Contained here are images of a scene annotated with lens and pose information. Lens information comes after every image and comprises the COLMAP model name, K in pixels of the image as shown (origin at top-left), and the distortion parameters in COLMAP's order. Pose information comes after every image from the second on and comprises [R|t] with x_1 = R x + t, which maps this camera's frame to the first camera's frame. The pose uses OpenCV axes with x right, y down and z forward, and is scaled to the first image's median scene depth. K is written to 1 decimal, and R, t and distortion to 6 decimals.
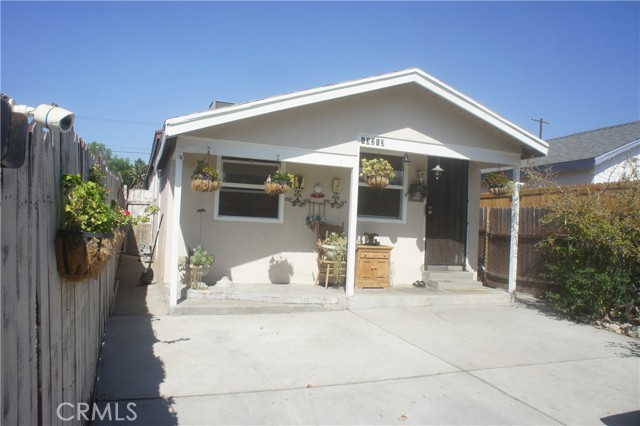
lens RADIAL K [[515.9, 0, 317.8], [0, 515.9, 210.3], [0, 0, 1]] dist [-0.170309, 0.132194]
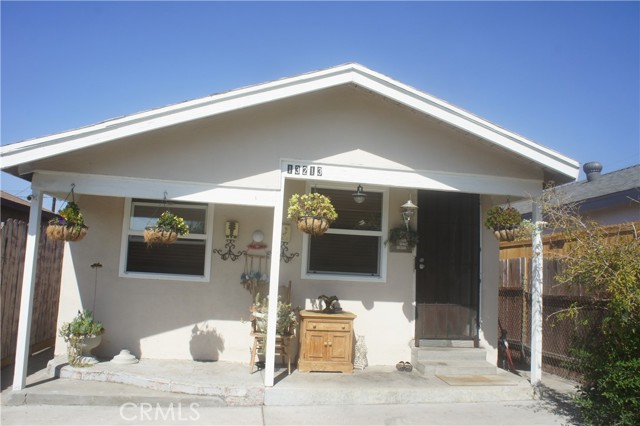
lens RADIAL K [[515.9, 0, 317.8], [0, 515.9, 210.3], [0, 0, 1]] dist [-0.170309, 0.132194]
pose [[0.977608, -0.028037, -0.208558, 0.252543], [0.006636, 0.994699, -0.102616, -0.002467], [0.210329, 0.098934, 0.972612, 0.277342]]
